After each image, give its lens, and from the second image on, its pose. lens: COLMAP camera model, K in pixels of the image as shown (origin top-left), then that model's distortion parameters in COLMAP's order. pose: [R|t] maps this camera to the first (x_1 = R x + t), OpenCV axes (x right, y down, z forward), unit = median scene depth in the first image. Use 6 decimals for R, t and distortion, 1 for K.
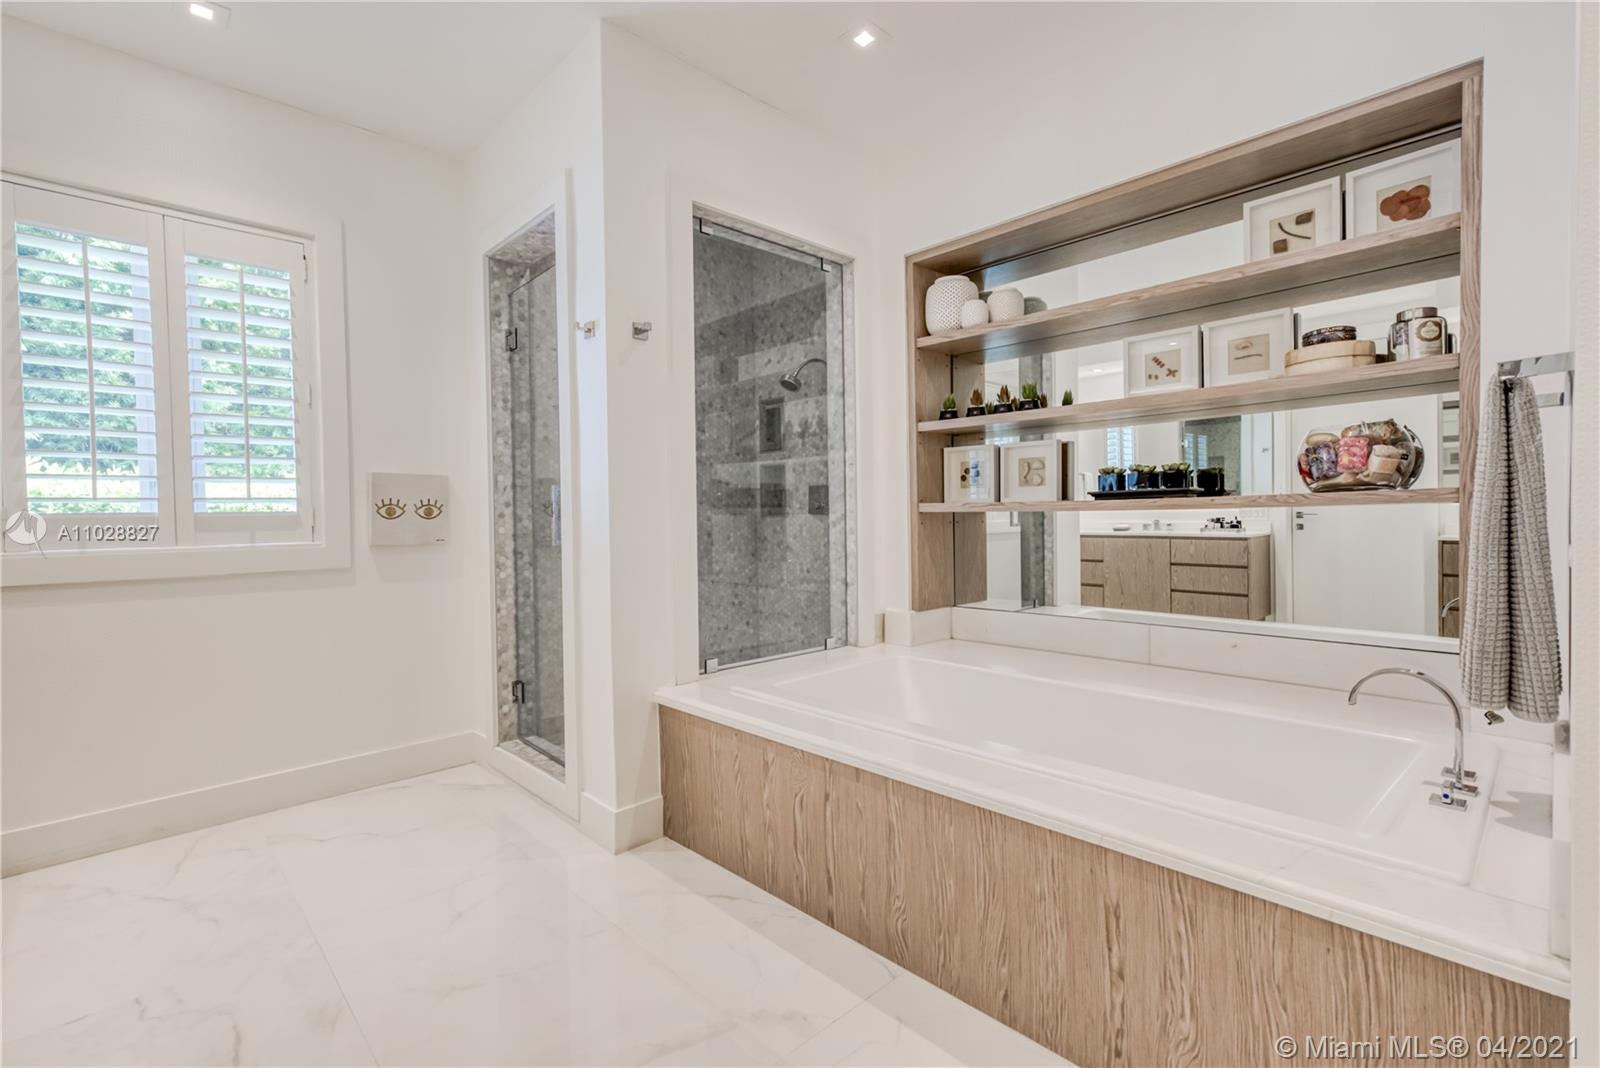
lens RADIAL K [[730.3, 0, 799.2], [0, 730.3, 523.1], [0, 0, 1]] dist [0.017703, 0.000125]
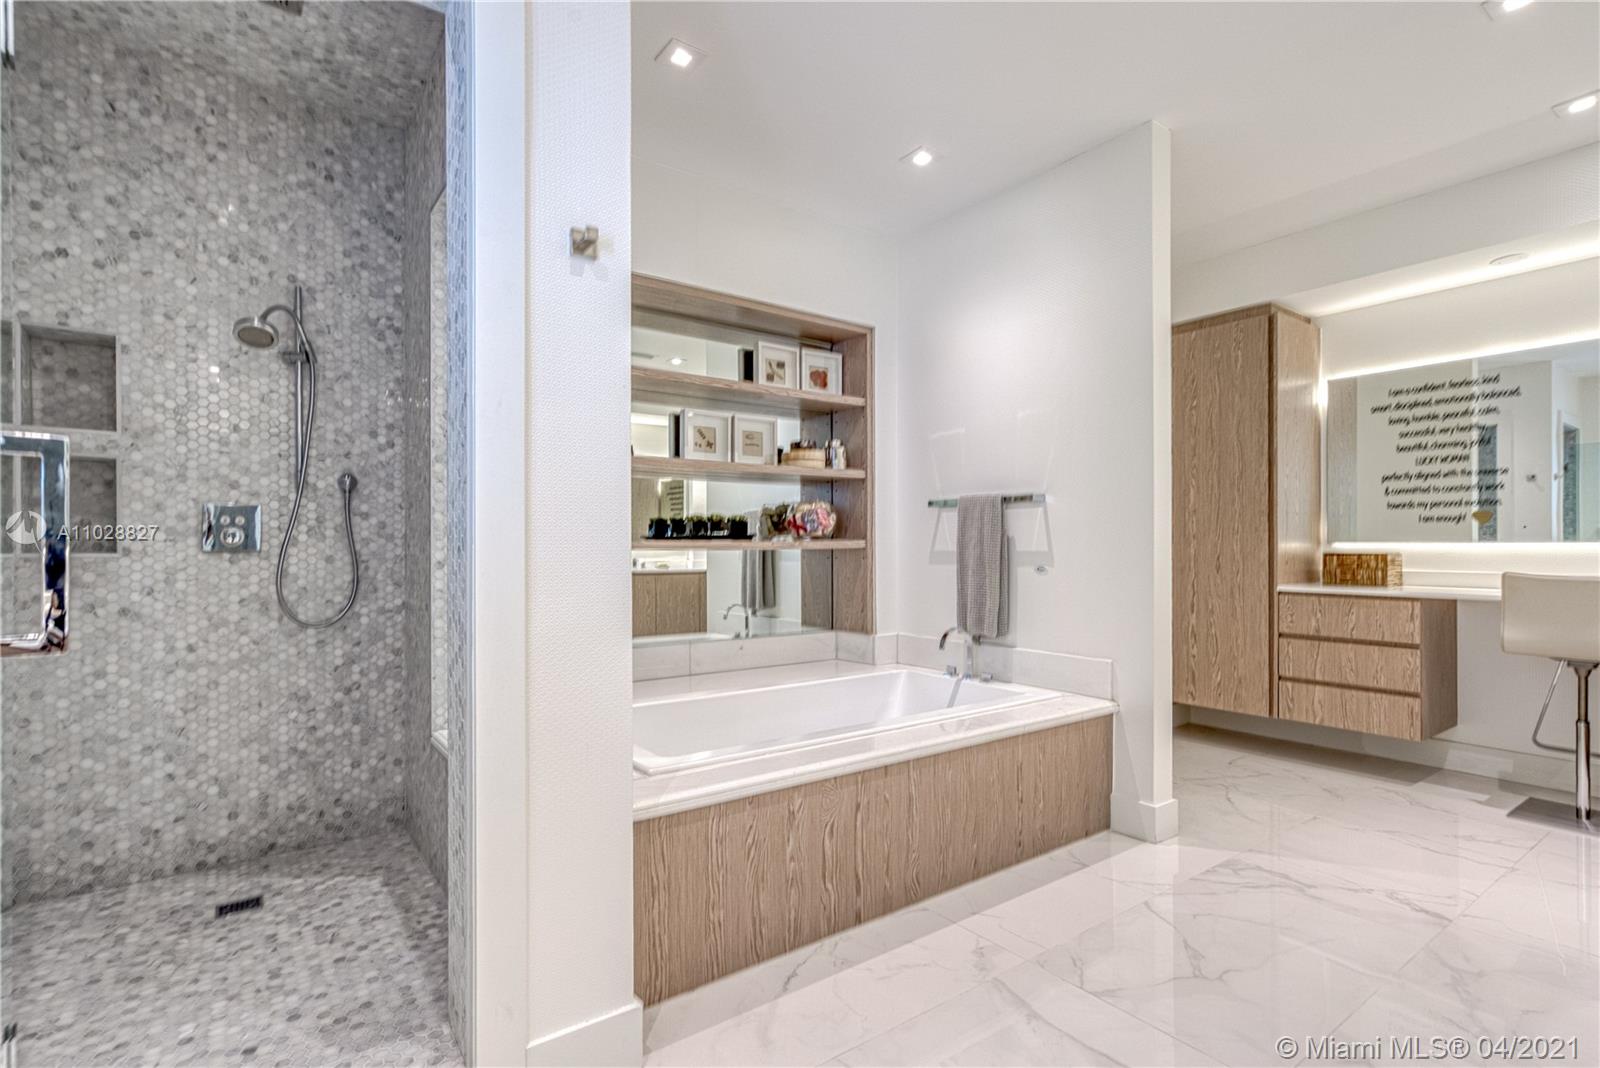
lens RADIAL K [[787.0, 0, 767.6], [0, 787.0, 544.2], [0, 0, 1]] dist [-0.000165, 0.000124]
pose [[0.132394, 0.021137, 0.990972, -1.031825], [0.012810, 0.999653, -0.023034, 0.005273], [-0.991114, 0.015744, 0.132077, 0.868844]]
